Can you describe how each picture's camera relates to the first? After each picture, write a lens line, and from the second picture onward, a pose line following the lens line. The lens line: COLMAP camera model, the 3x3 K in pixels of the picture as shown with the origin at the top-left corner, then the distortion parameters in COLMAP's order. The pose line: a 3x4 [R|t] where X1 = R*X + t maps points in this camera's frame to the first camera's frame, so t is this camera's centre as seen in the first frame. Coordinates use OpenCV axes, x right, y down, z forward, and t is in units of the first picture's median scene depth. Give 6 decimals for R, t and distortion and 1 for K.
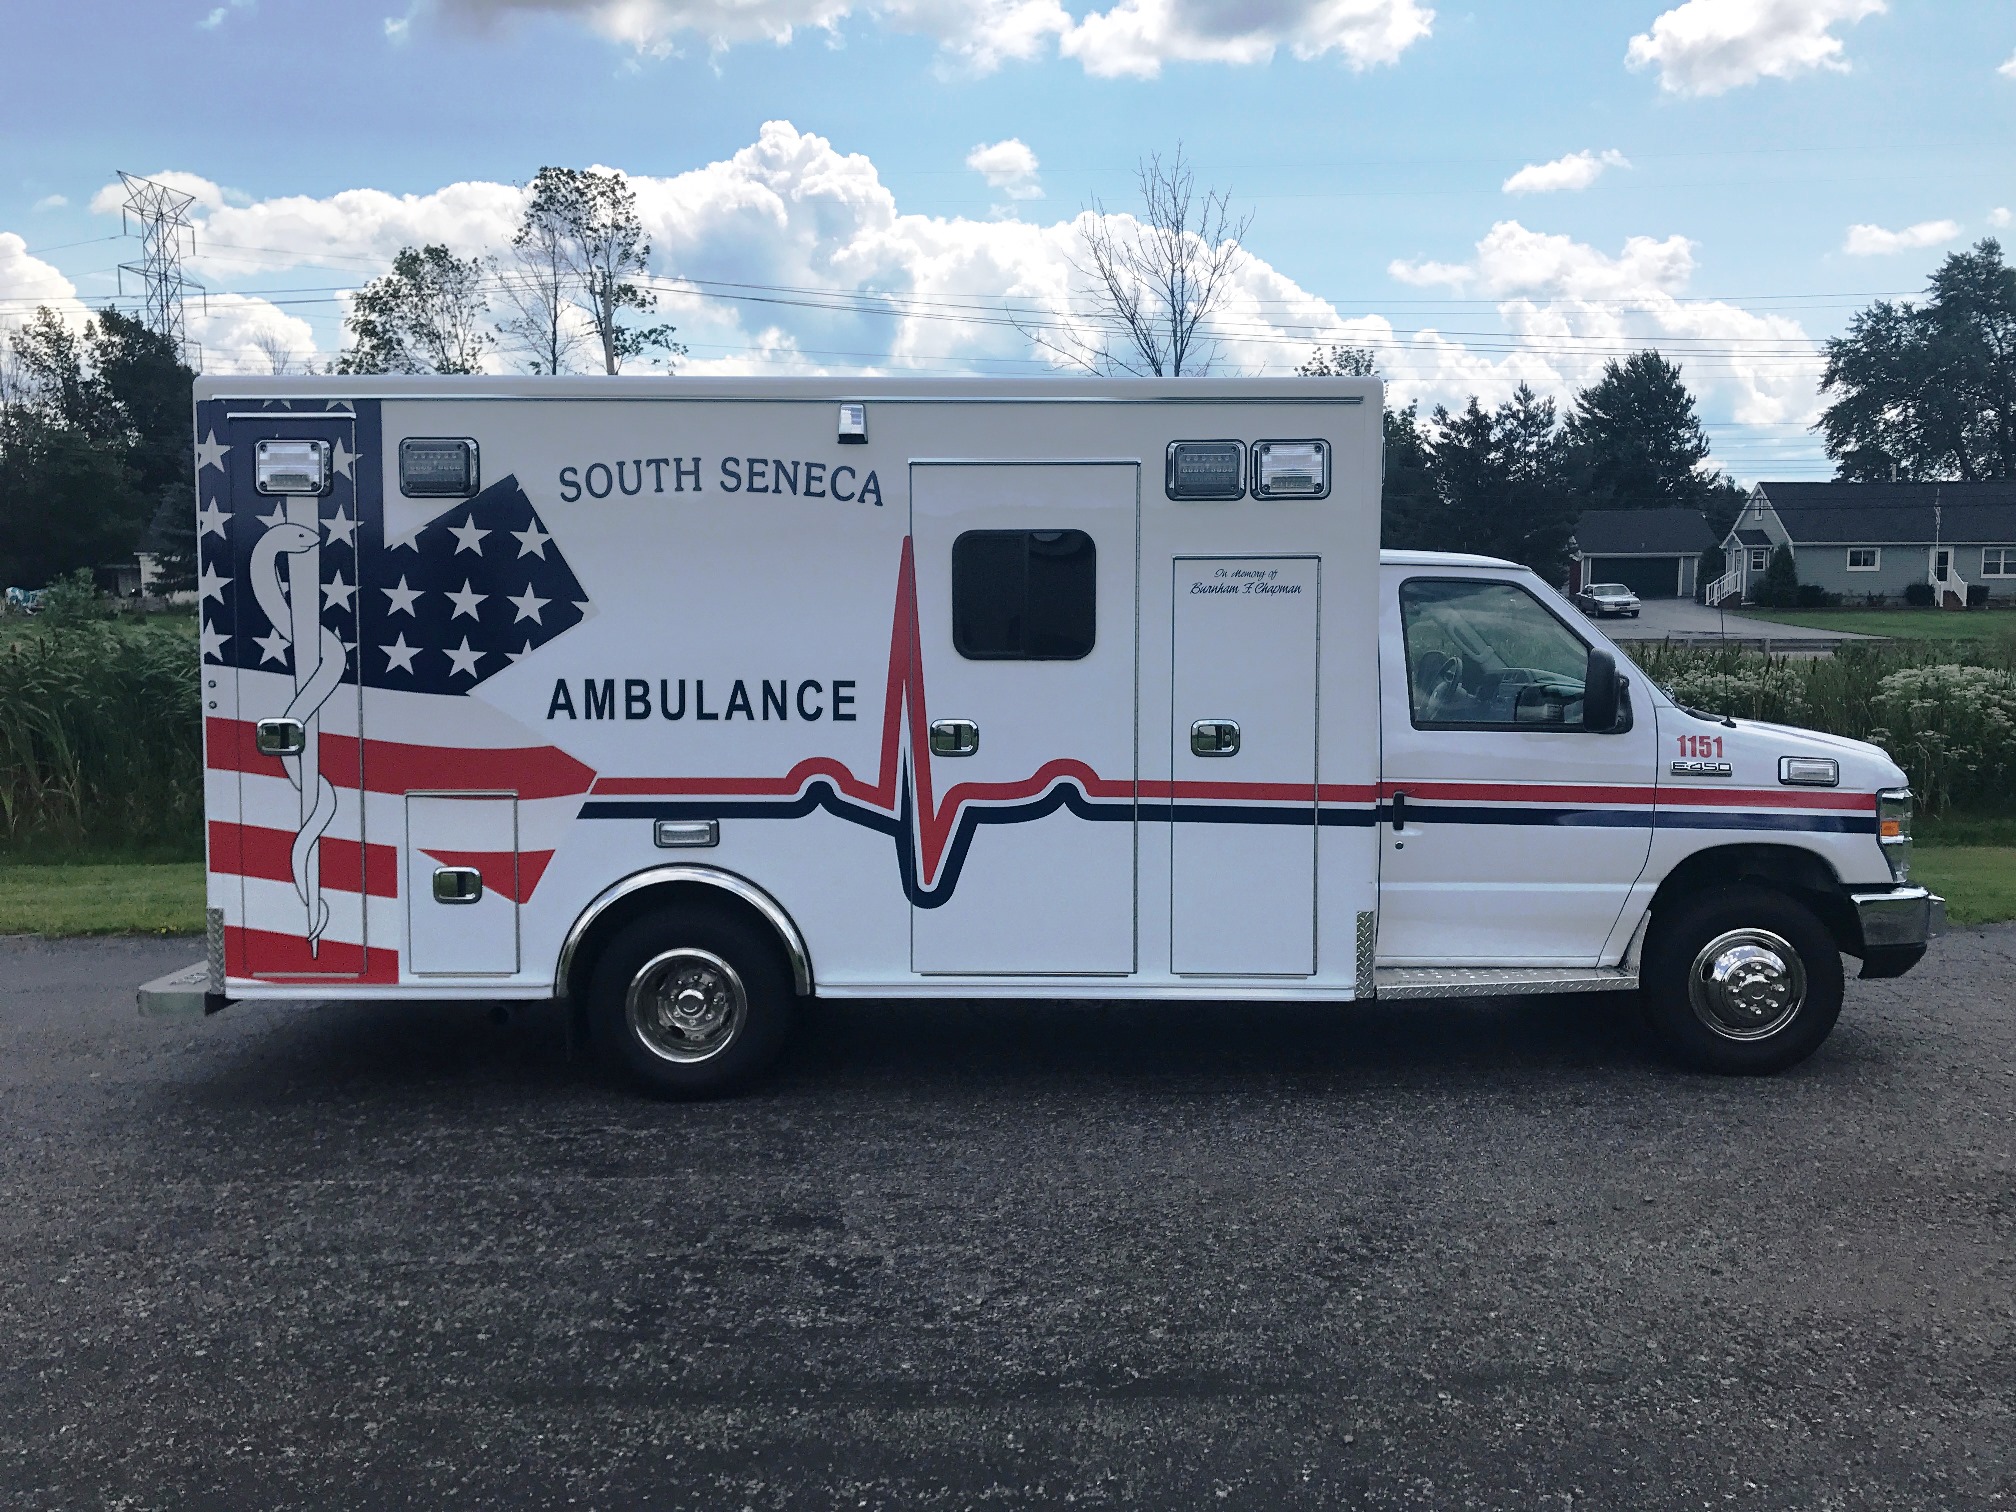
lens RADIAL K [[1643.8, 0, 1001.5], [0, 1643.8, 747.8], [0, 0, 1]] dist [0.080814, -0.121640]
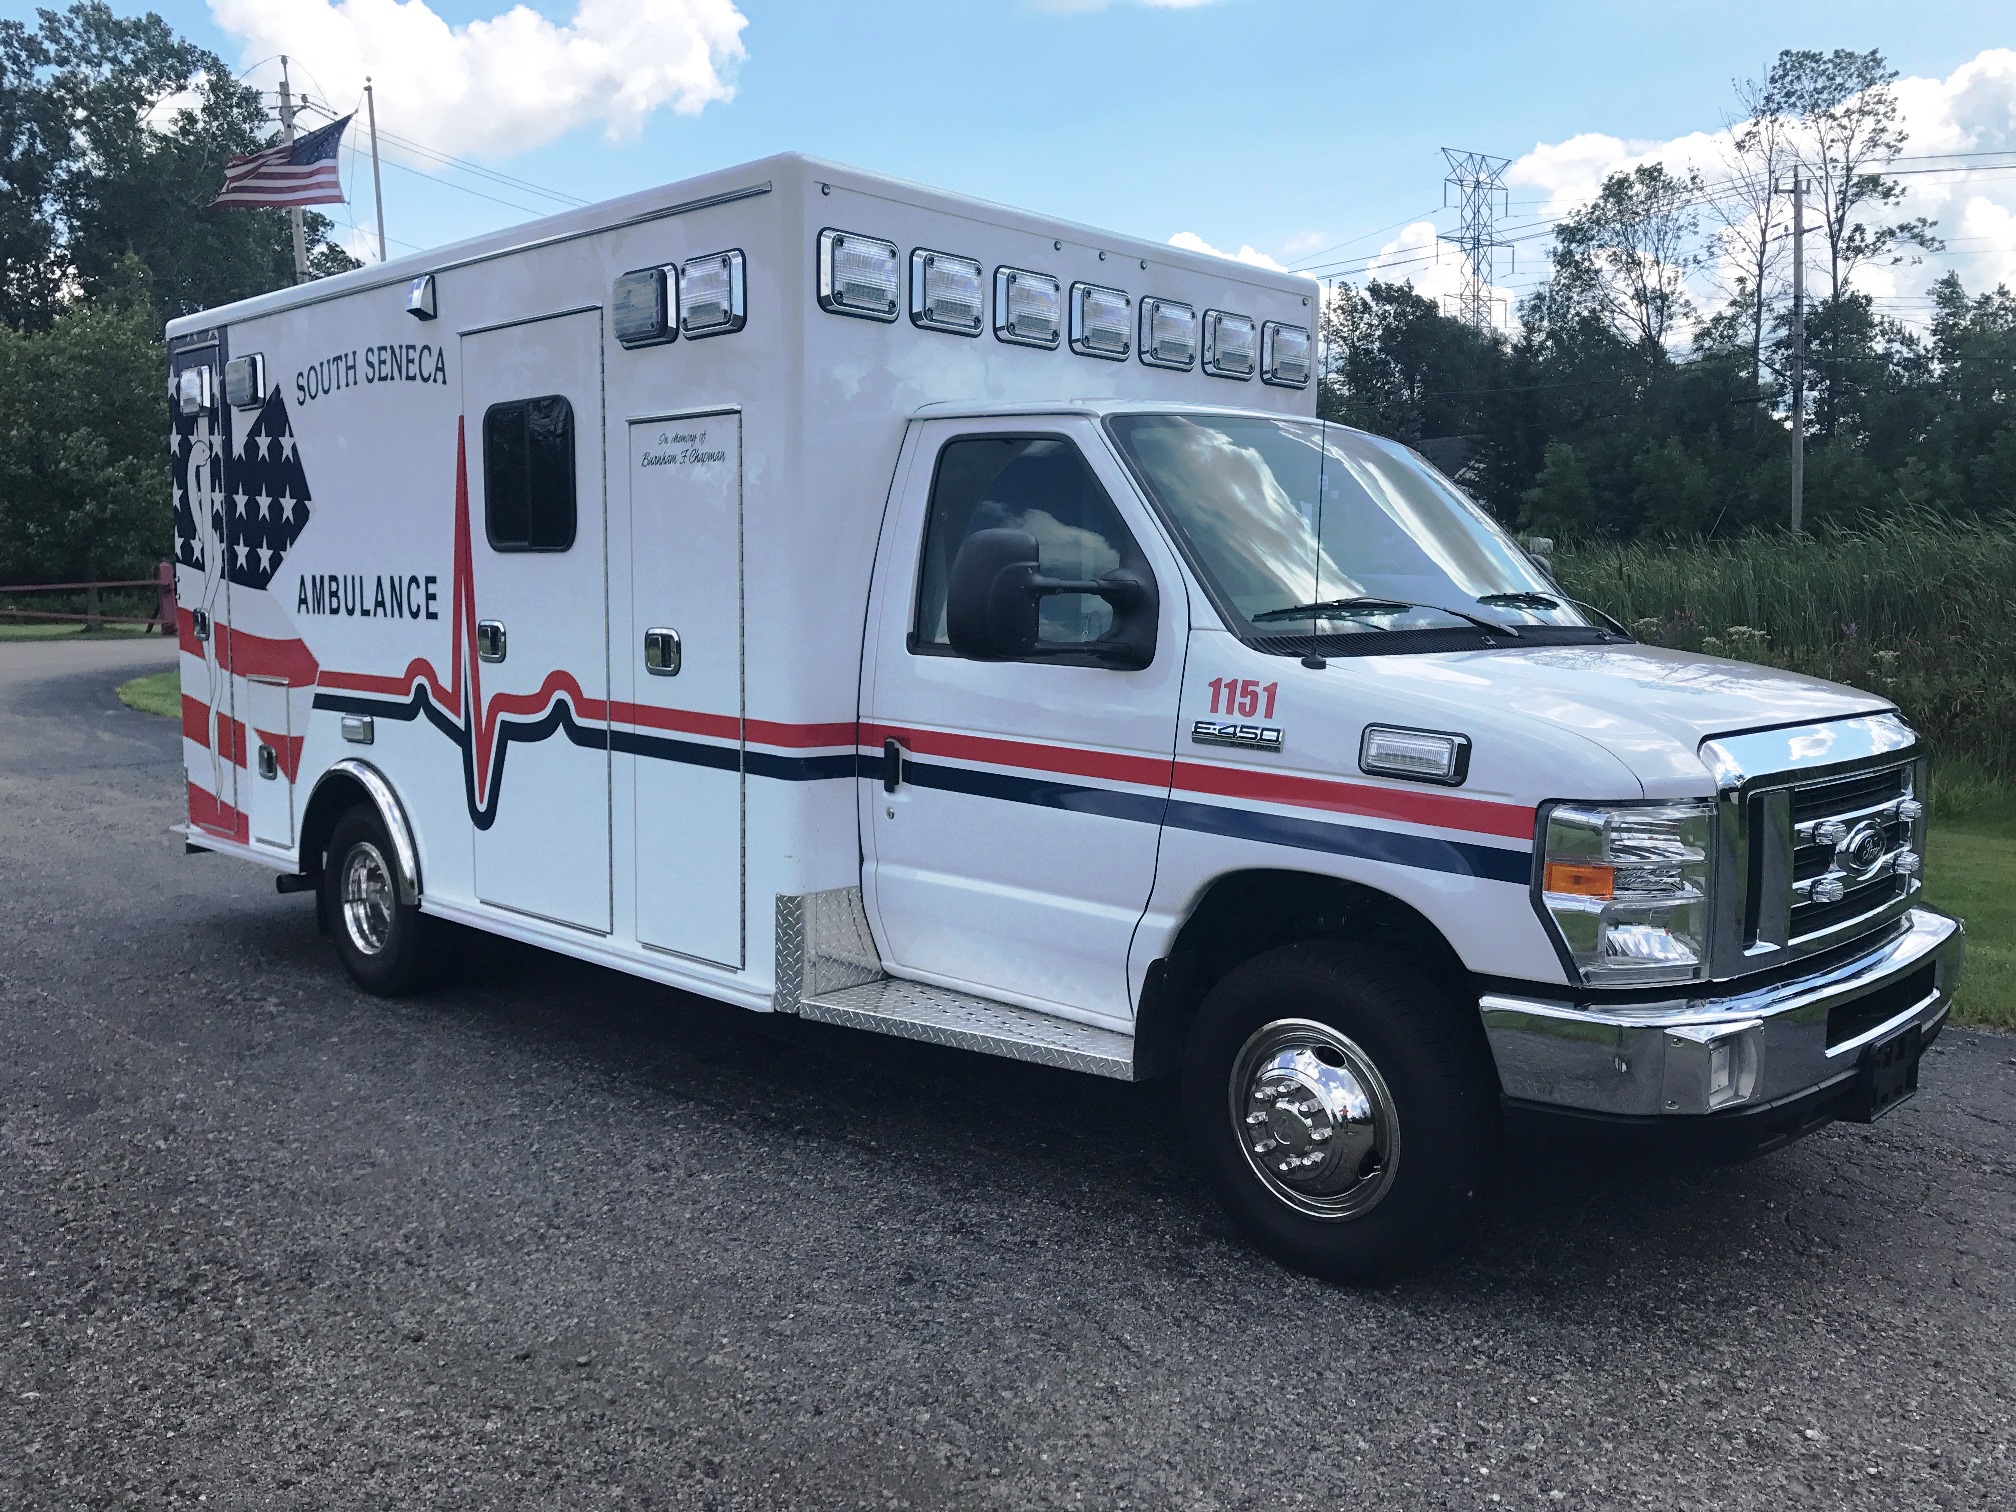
lens RADIAL K [[1643.8, 0, 990.2], [0, 1643.8, 741.1], [0, 0, 1]] dist [0.080814, -0.121640]
pose [[0.716322, 0.070030, -0.694247, 0.791342], [-0.050655, 0.997545, 0.048359, -0.009178], [0.695929, 0.000526, 0.718111, 0.541833]]
